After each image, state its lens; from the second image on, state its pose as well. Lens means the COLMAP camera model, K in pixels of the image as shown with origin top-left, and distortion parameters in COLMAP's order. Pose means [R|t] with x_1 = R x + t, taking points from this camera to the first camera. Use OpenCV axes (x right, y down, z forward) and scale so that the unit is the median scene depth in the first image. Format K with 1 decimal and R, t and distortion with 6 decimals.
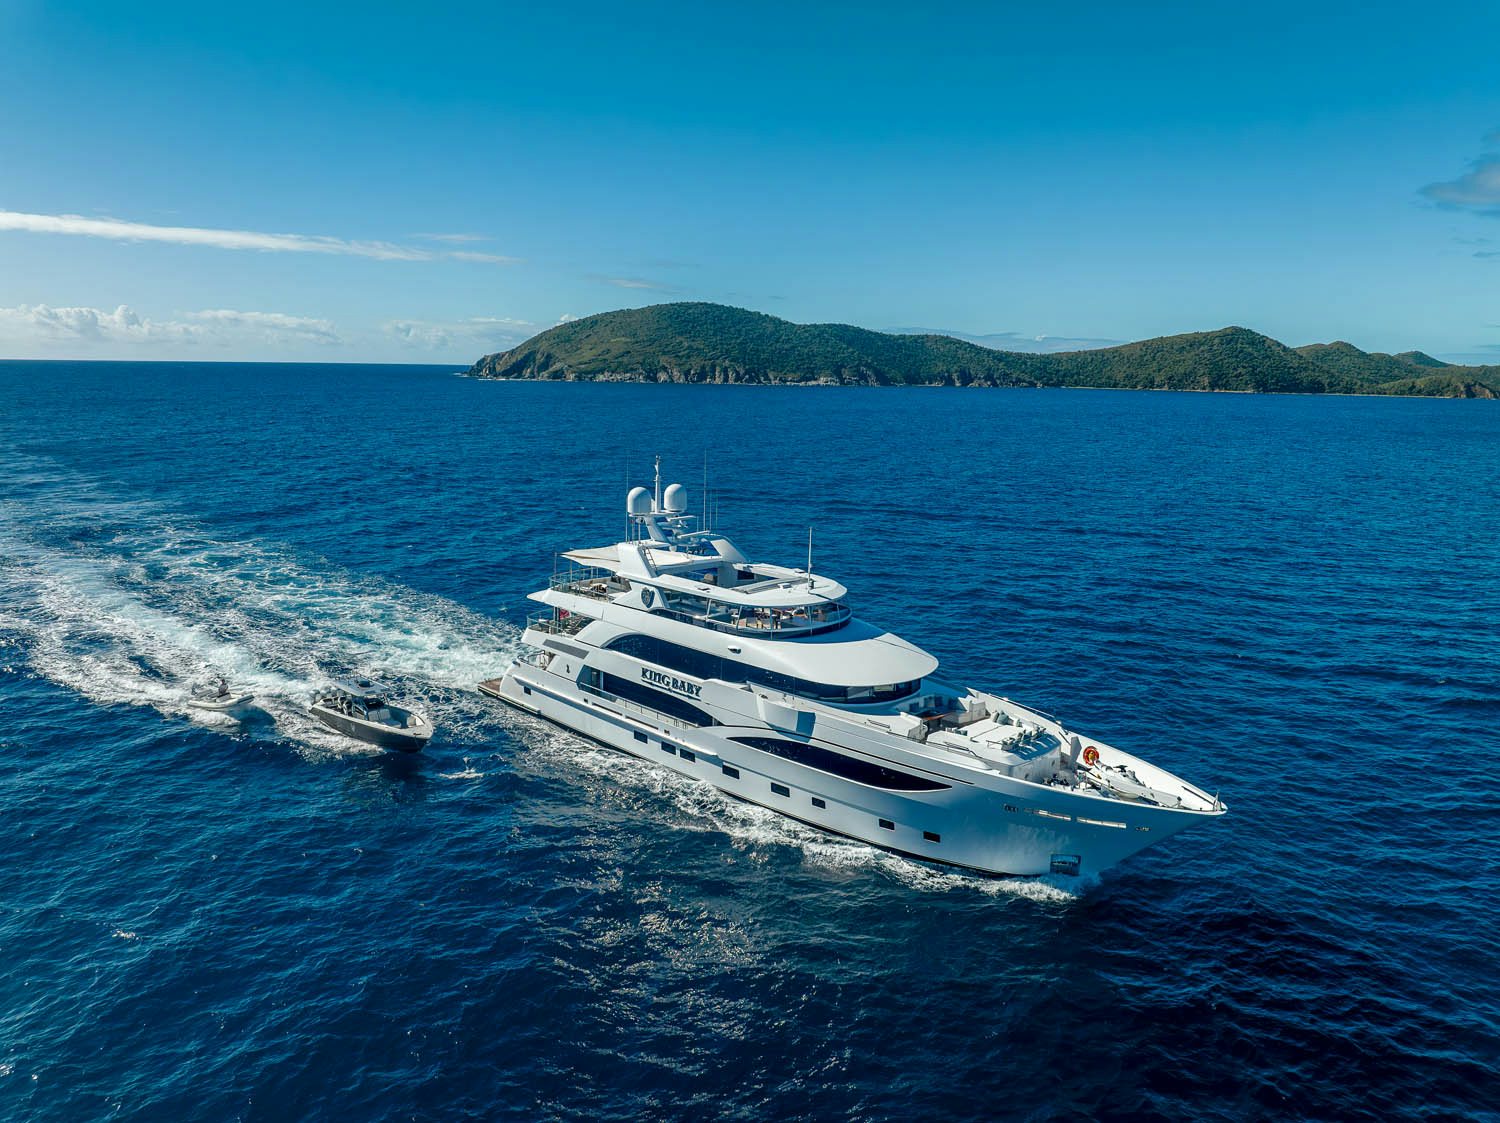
lens RADIAL K [[1141.1, 0, 750.0], [0, 1141.1, 561.5], [0, 0, 1]] dist [-0.002016, 0.003327]
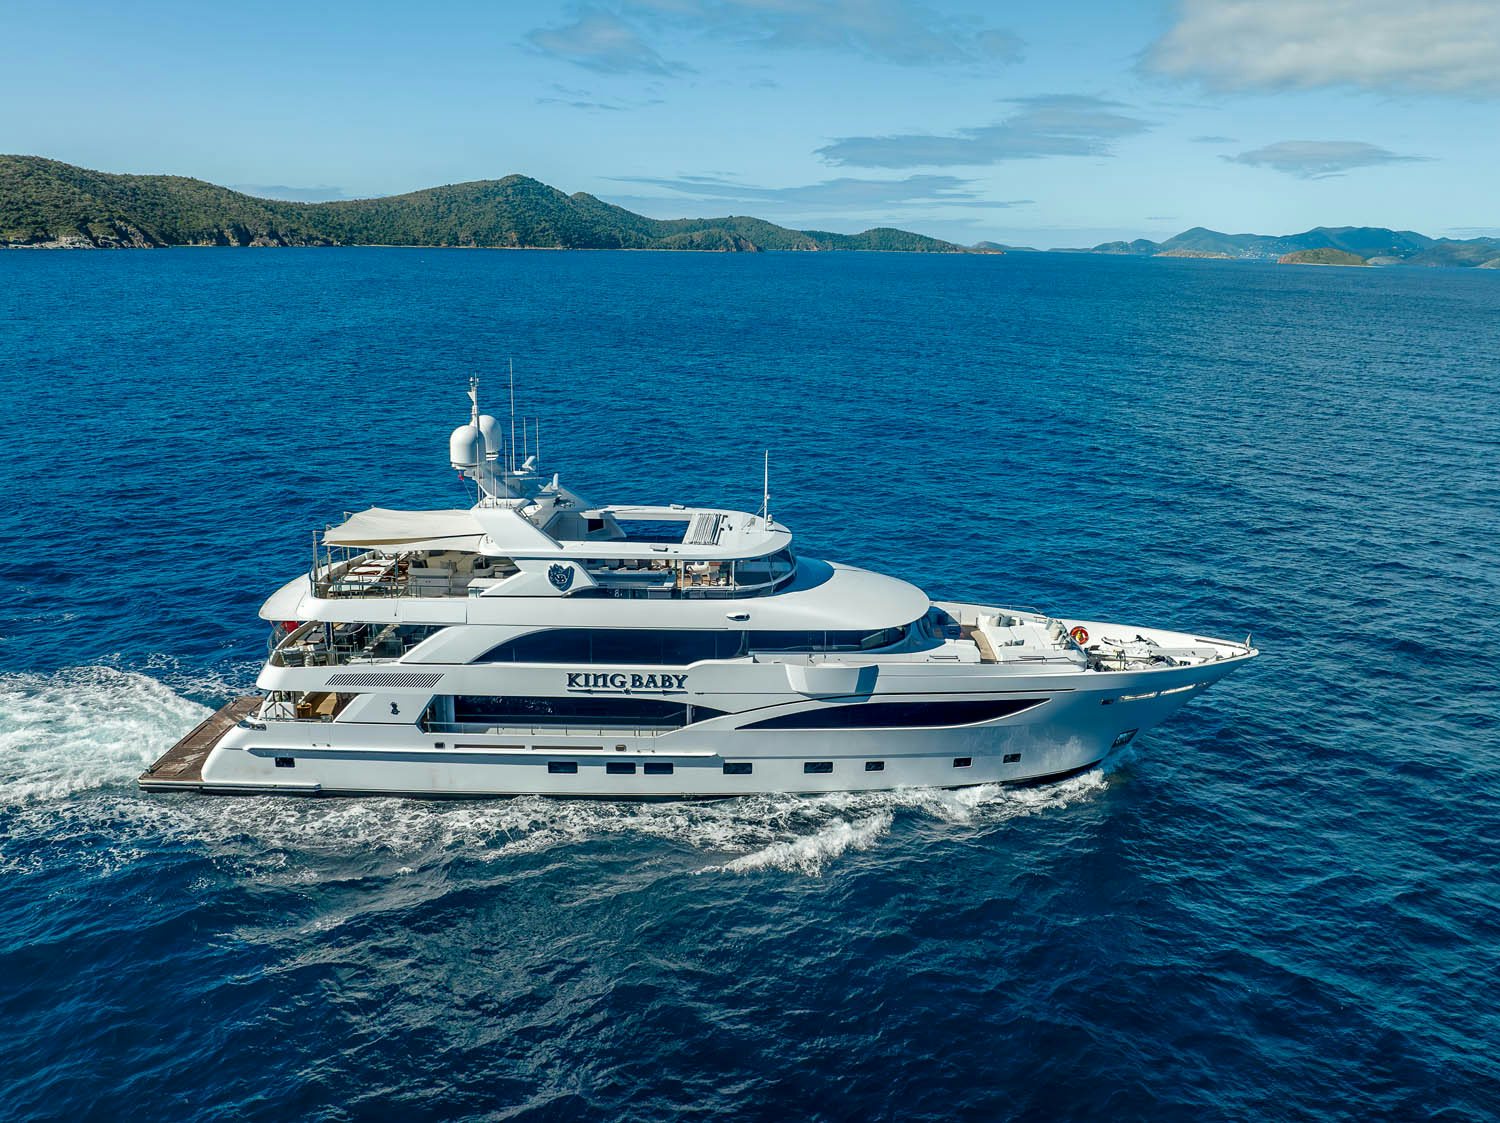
lens RADIAL K [[1260.4, 0, 749.2], [0, 1260.4, 560.0], [0, 0, 1]] dist [-0.008587, 0.006818]
pose [[0.664375, -0.194441, 0.721664, -0.564037], [0.116756, 0.980713, 0.156750, -0.086384], [-0.738223, -0.019882, 0.674263, 0.370184]]
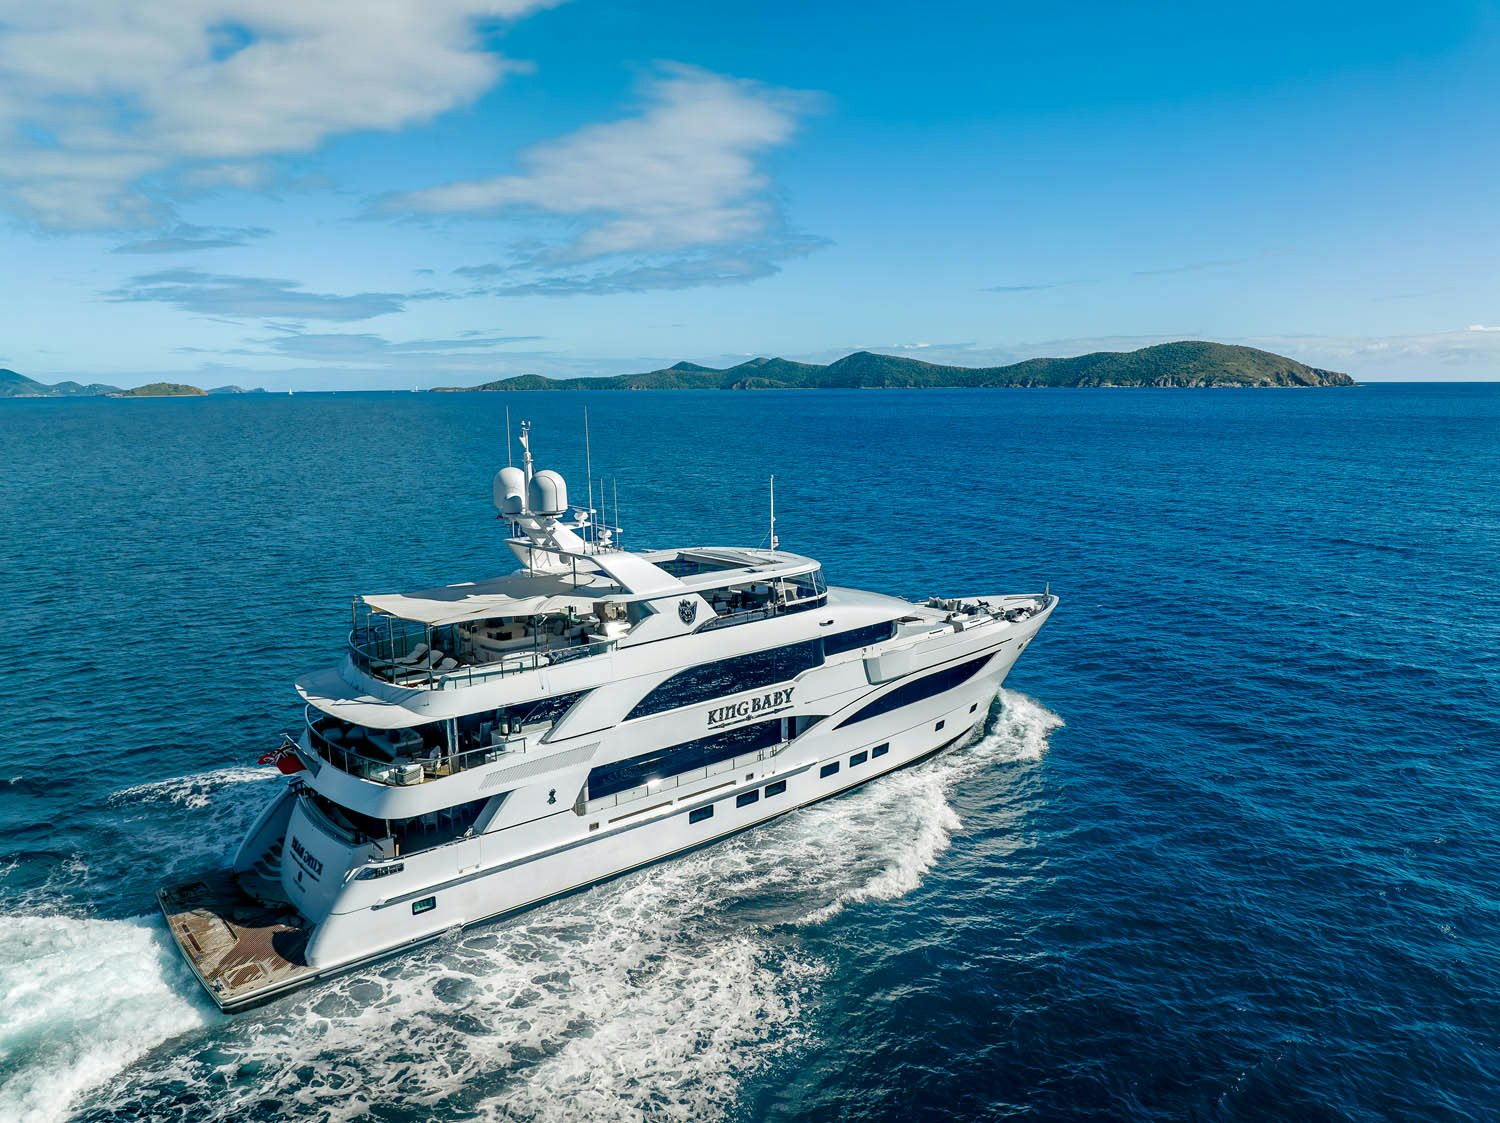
lens RADIAL K [[1141.1, 0, 750.0], [0, 1141.1, 561.5], [0, 0, 1]] dist [-0.002016, 0.003327]
pose [[0.032936, -0.177772, 0.983520, -0.742376], [0.192226, 0.966809, 0.168314, -0.104593], [-0.980798, 0.183515, 0.066015, 0.888915]]
